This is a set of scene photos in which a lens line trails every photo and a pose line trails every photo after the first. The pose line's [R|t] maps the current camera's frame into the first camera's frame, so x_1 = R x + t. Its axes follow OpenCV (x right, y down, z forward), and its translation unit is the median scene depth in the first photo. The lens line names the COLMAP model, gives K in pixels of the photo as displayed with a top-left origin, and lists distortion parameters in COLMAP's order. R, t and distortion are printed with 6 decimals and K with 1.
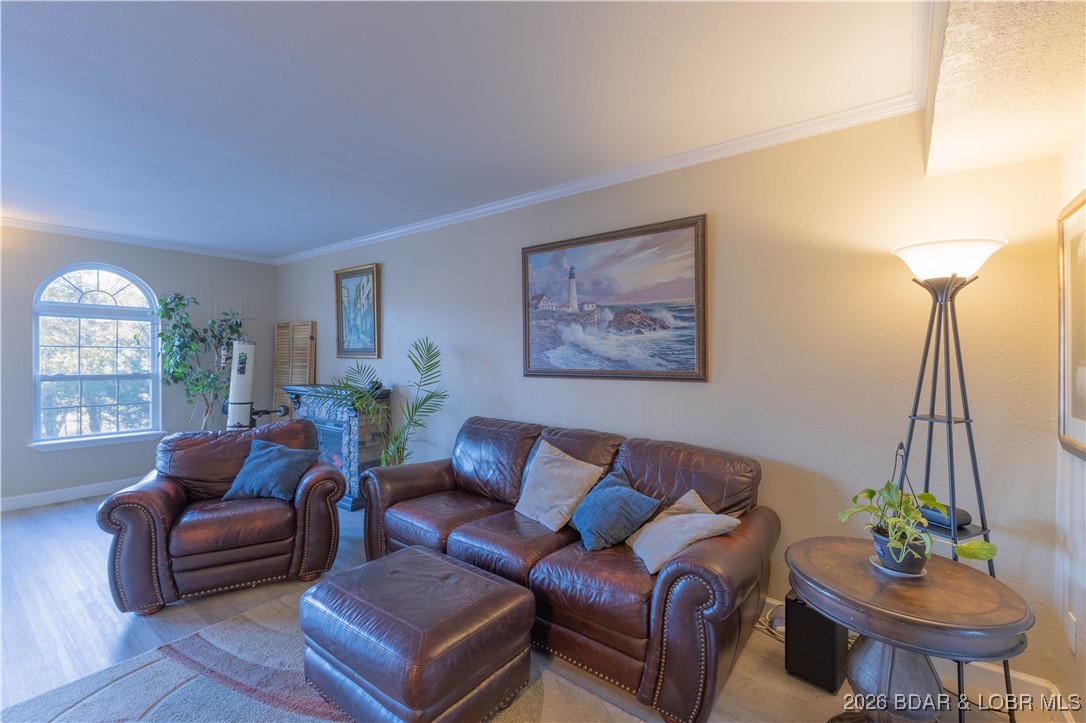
lens RADIAL K [[479.5, 0, 555.0], [0, 479.5, 353.4], [0, 0, 1]] dist [0.006581, -0.004799]
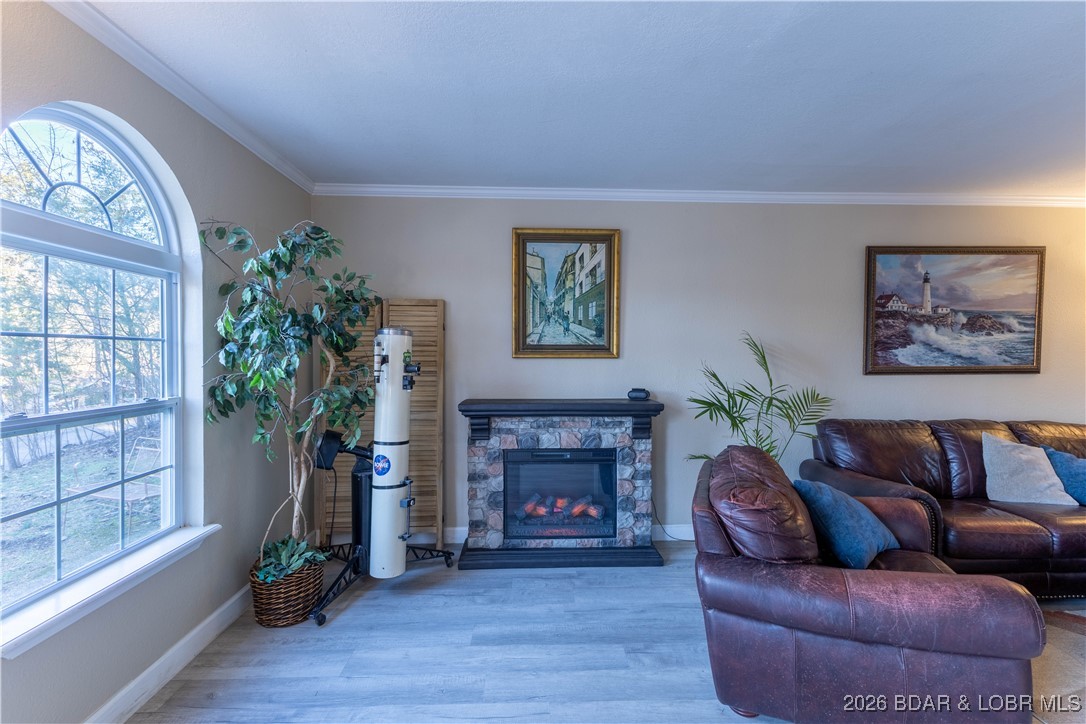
lens RADIAL K [[479.5, 0, 546.5], [0, 479.5, 357.1], [0, 0, 1]] dist [0.006581, -0.004799]
pose [[0.773040, -0.011572, 0.634252, -1.471933], [-0.001668, 0.999793, 0.020275, -0.009608], [-0.634355, -0.016731, 0.772861, 0.783607]]
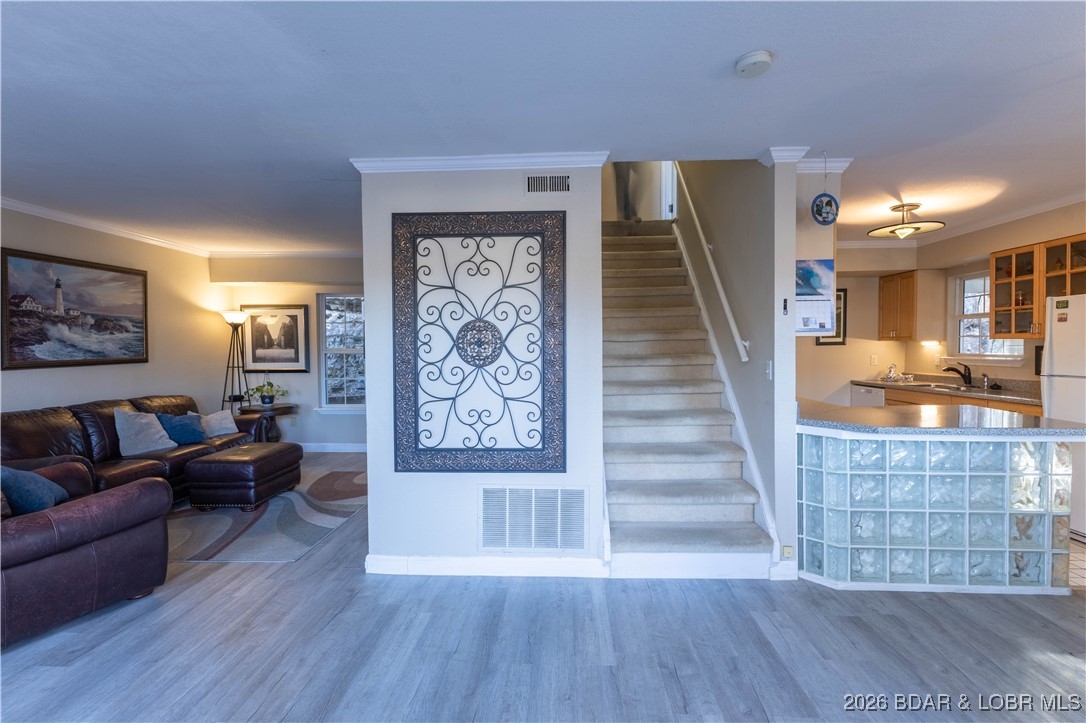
lens RADIAL K [[479.5, 0, 538.4], [0, 479.5, 362.9], [0, 0, 1]] dist [0.006581, -0.004799]
pose [[-0.579364, -0.031811, 0.814448, -1.921257], [0.001030, 0.999209, 0.039760, -0.009852], [-0.815068, 0.023874, -0.578873, 0.790172]]
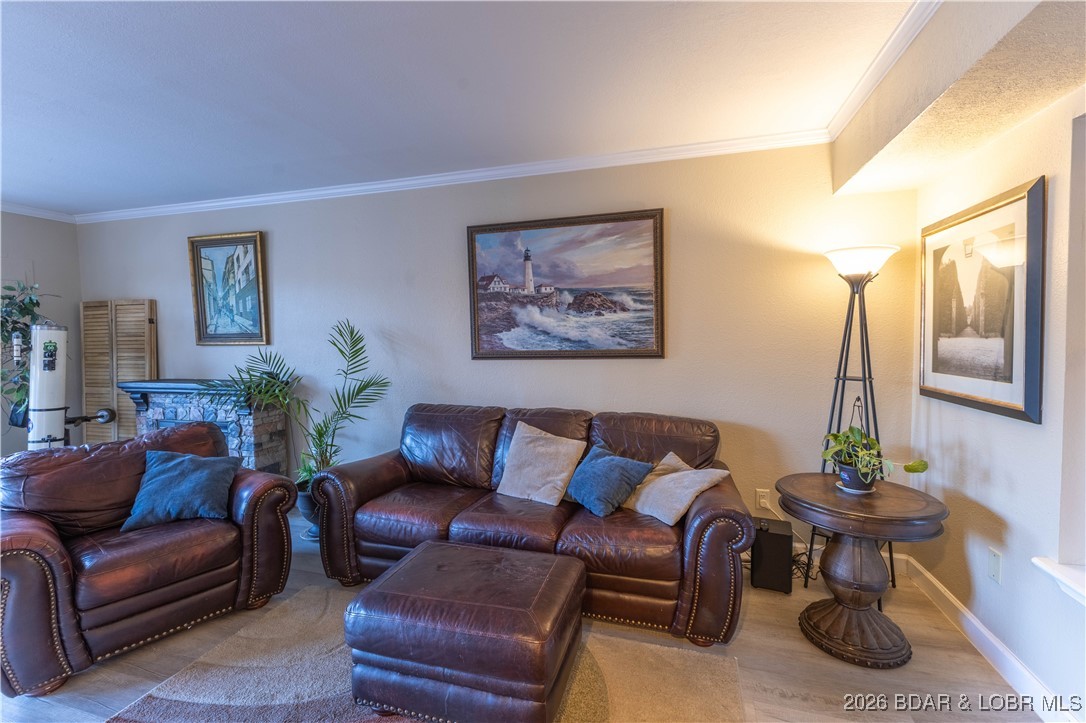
lens RADIAL K [[479.5, 0, 571.5], [0, 479.5, 354.8], [0, 0, 1]] dist [0.006581, -0.004799]
pose [[0.931158, -0.031091, 0.363289, -0.279639], [0.015736, 0.998856, 0.045152, -0.002875], [-0.364277, -0.036327, 0.930582, 0.022294]]
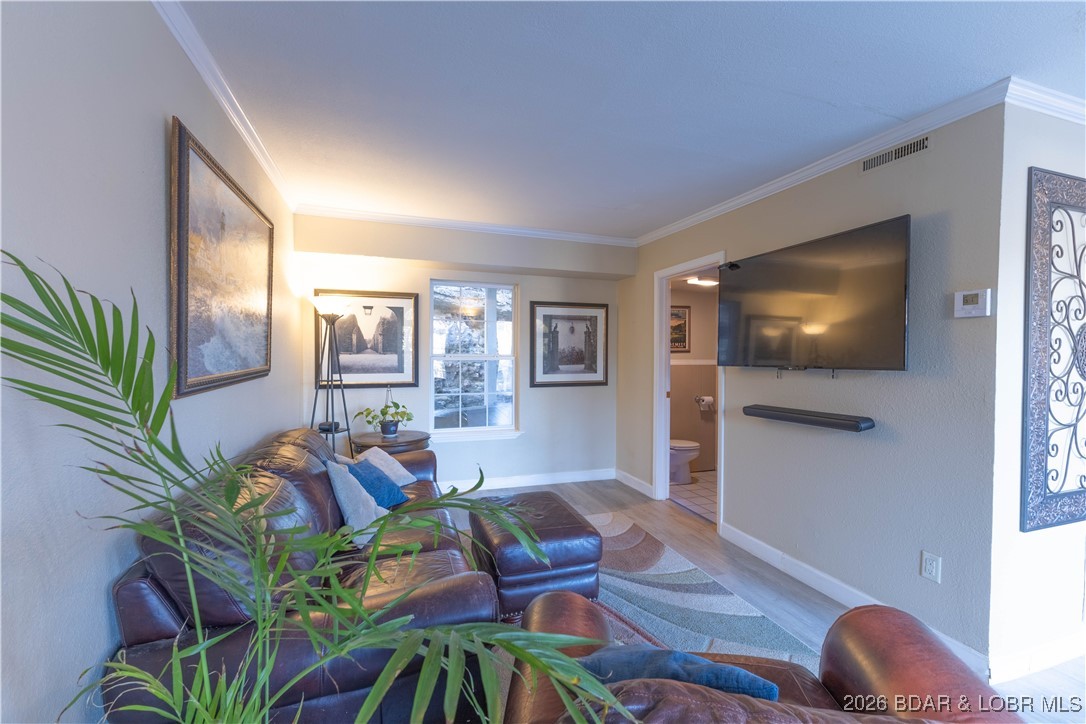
lens RADIAL K [[479.5, 0, 549.2], [0, 479.5, 362.1], [0, 0, 1]] dist [0.006581, -0.004799]
pose [[-0.822694, -0.021868, 0.568064, -0.773616], [-0.010662, 0.999678, 0.023042, -0.002423], [-0.568384, 0.012900, -0.822662, 1.431739]]
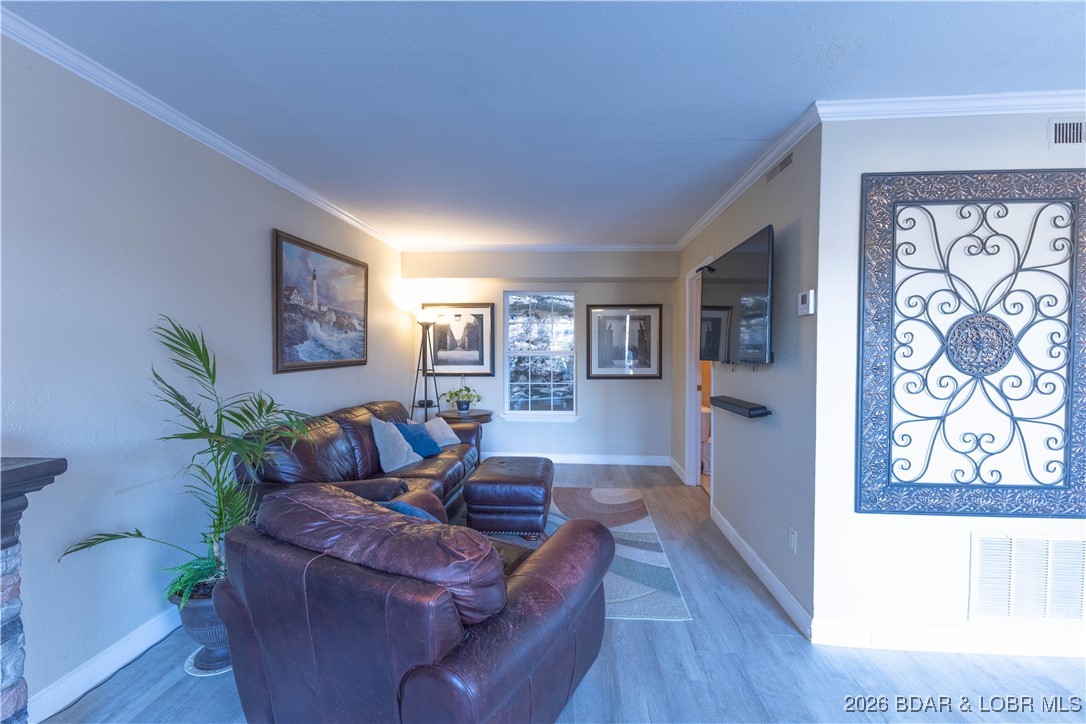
lens RADIAL K [[479.5, 0, 538.4], [0, 479.5, 364.0], [0, 0, 1]] dist [0.006581, -0.004799]
pose [[-0.532892, -0.033056, 0.845537, -1.317462], [-0.004930, 0.999341, 0.035962, -0.004828], [-0.846169, 0.014995, -0.532704, 1.288956]]
